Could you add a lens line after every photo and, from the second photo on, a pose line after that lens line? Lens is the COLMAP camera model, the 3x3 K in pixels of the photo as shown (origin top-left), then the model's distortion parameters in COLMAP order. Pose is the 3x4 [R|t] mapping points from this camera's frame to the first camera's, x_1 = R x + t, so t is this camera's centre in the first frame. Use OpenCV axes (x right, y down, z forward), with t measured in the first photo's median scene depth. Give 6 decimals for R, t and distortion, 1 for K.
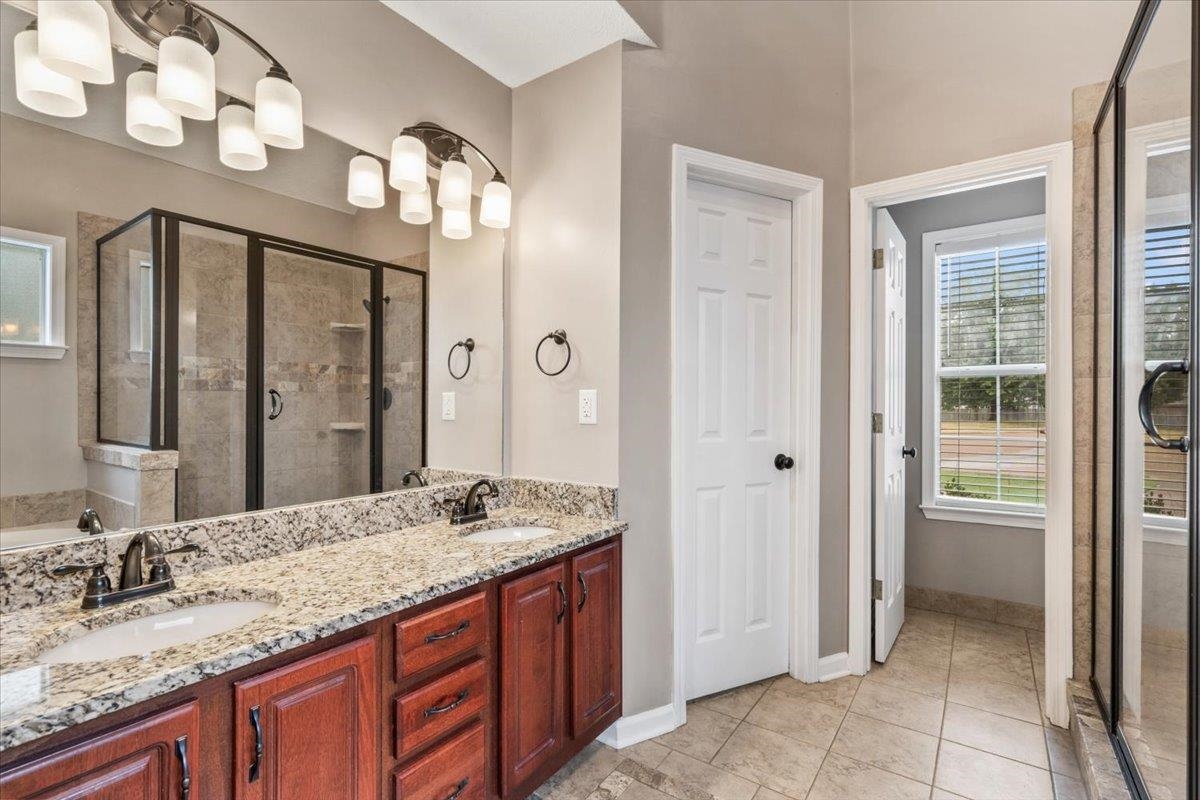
lens RADIAL K [[547.7, 0, 597.2], [0, 547.7, 403.6], [0, 0, 1]] dist [-0.001722, 0.000067]
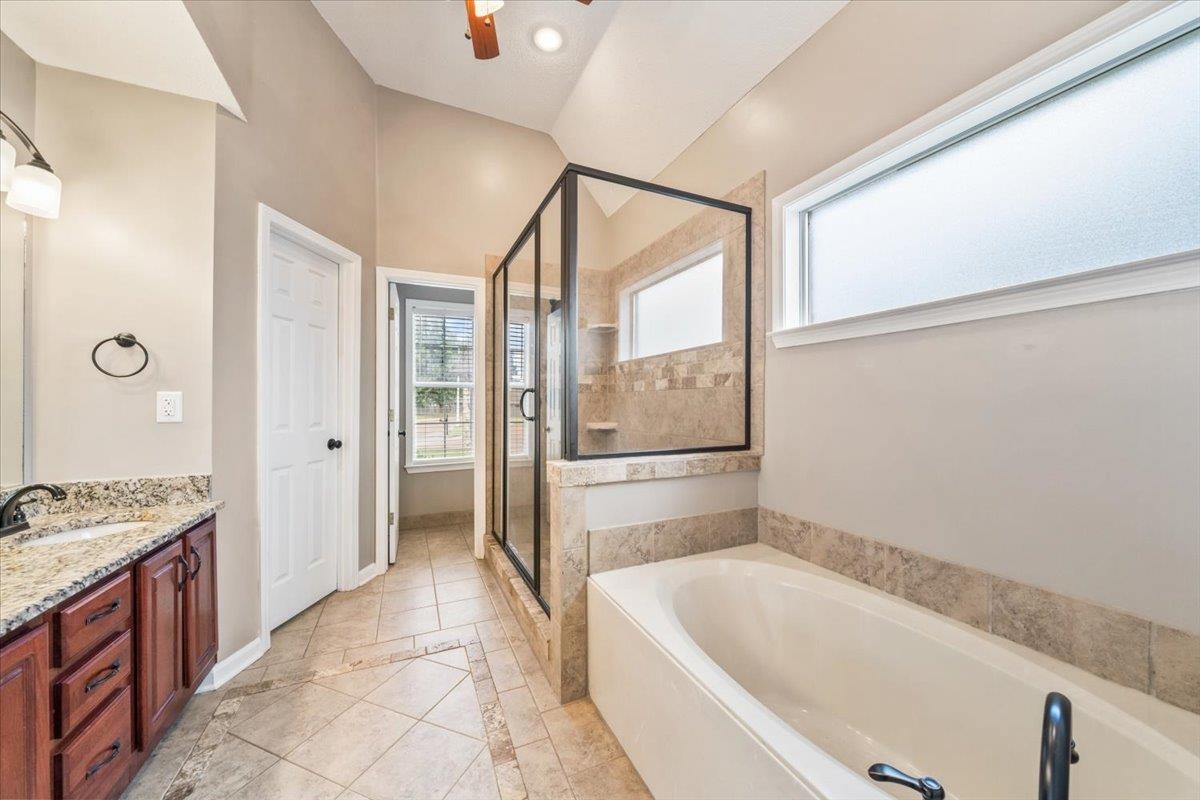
lens RADIAL K [[414.0, 0, 599.3], [0, 414.0, 417.6], [0, 0, 1]] dist [-0.001102, -0.000062]
pose [[0.494898, -0.030791, 0.868406, -0.308364], [0.000556, 0.999383, 0.035118, -0.001620], [-0.868951, -0.016897, 0.494609, -0.174369]]
